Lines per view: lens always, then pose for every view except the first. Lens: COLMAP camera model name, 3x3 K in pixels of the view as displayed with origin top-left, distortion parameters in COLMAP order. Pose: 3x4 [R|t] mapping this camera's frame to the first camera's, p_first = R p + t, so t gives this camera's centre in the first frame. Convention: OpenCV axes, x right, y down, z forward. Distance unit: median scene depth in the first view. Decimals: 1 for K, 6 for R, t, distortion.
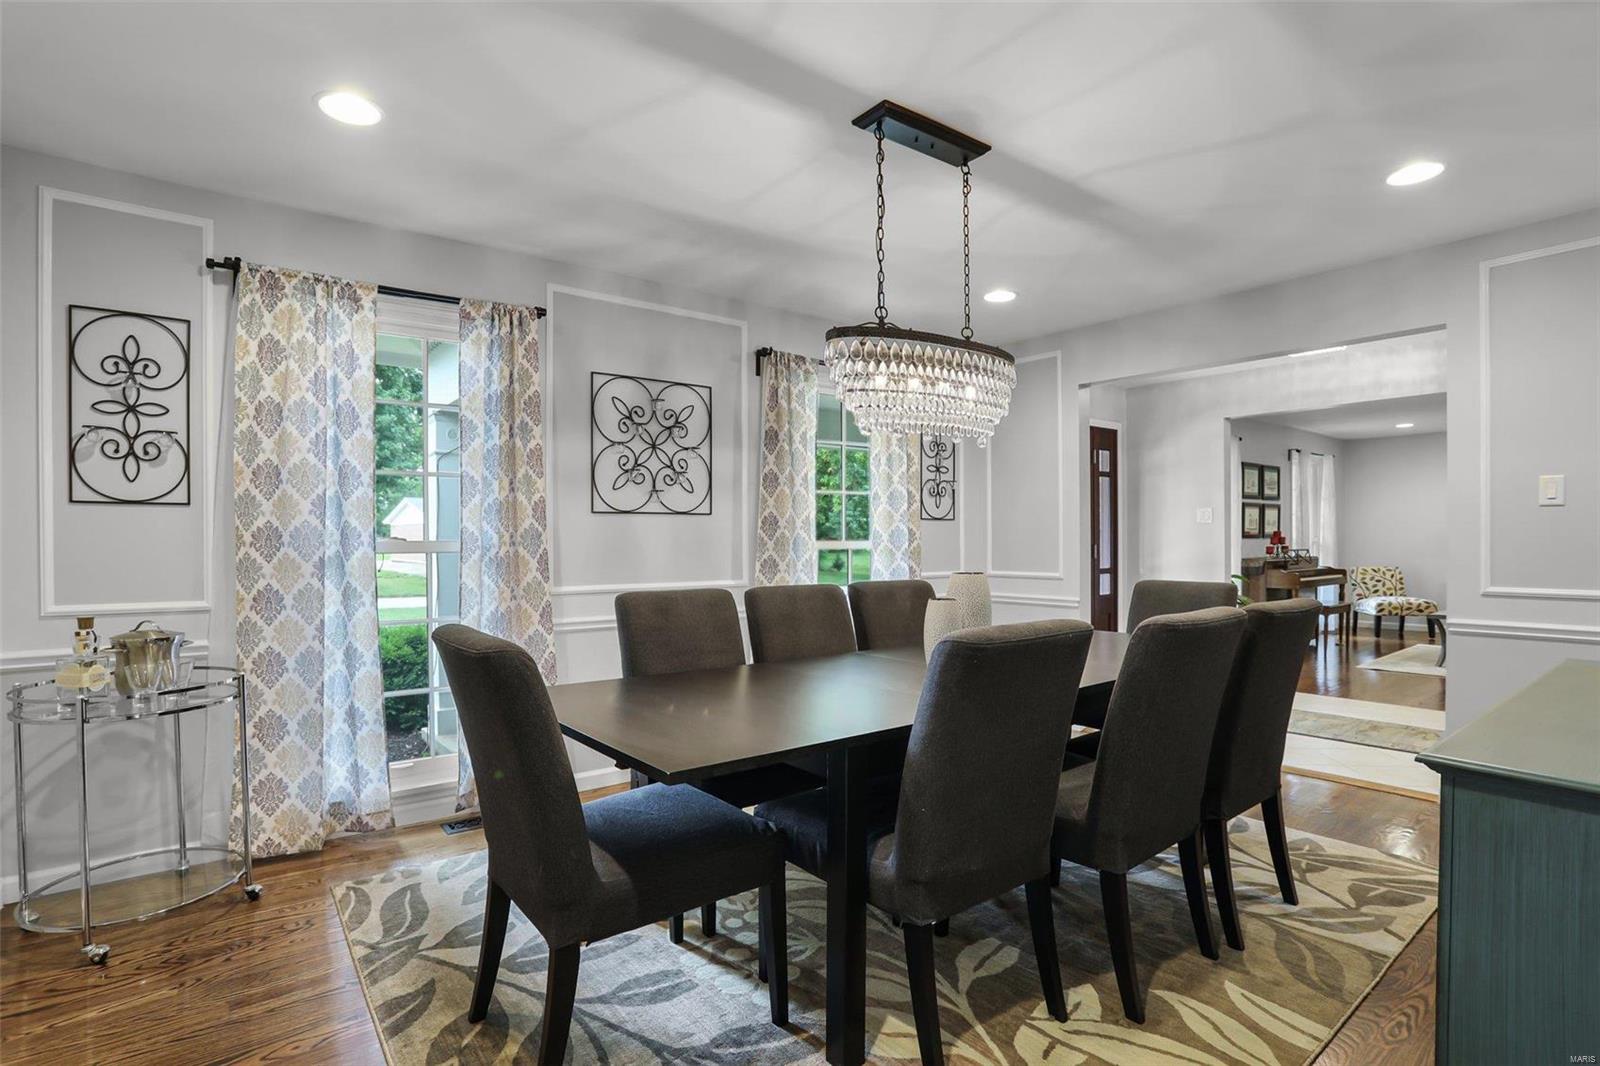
lens RADIAL K [[784.9, 0, 795.8], [0, 784.9, 536.0], [0, 0, 1]] dist [-0.084593, 0.035669]
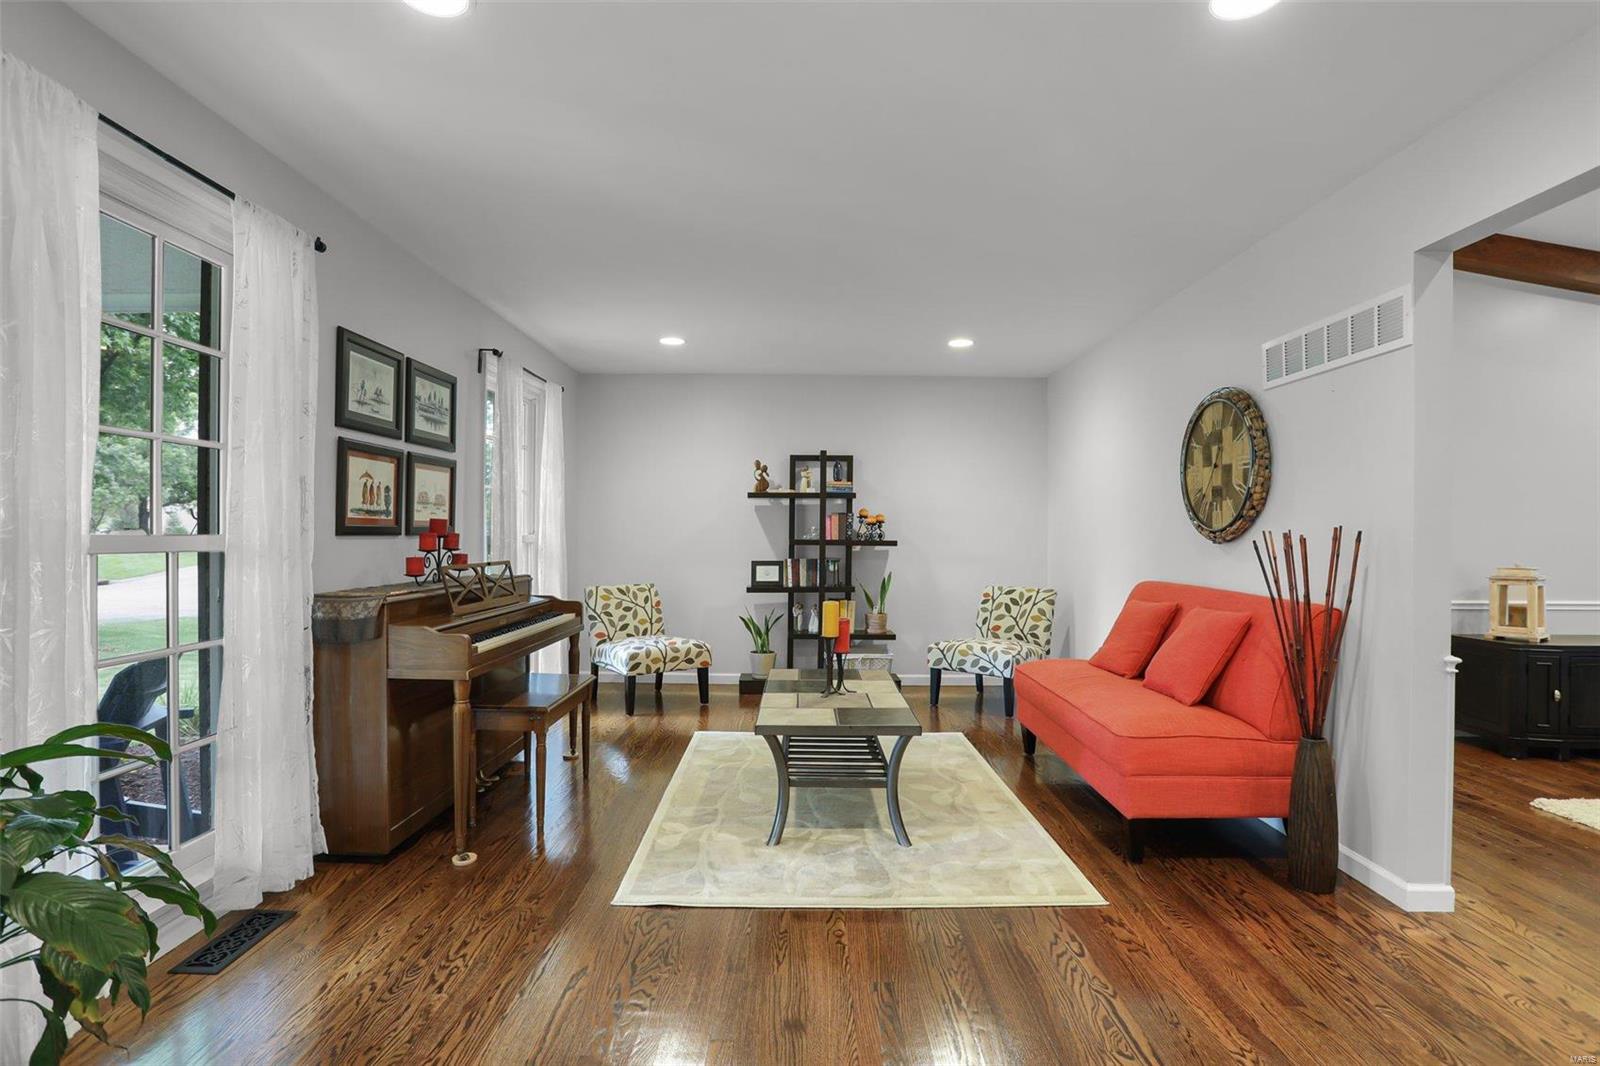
lens RADIAL K [[784.9, 0, 795.8], [0, 784.9, 536.0], [0, 0, 1]] dist [-0.084593, 0.035669]
pose [[0.621486, 0.007493, 0.783389, 0.403382], [-0.009422, 0.999953, -0.002090, 0.001623], [-0.783368, -0.006082, 0.621528, 0.558939]]
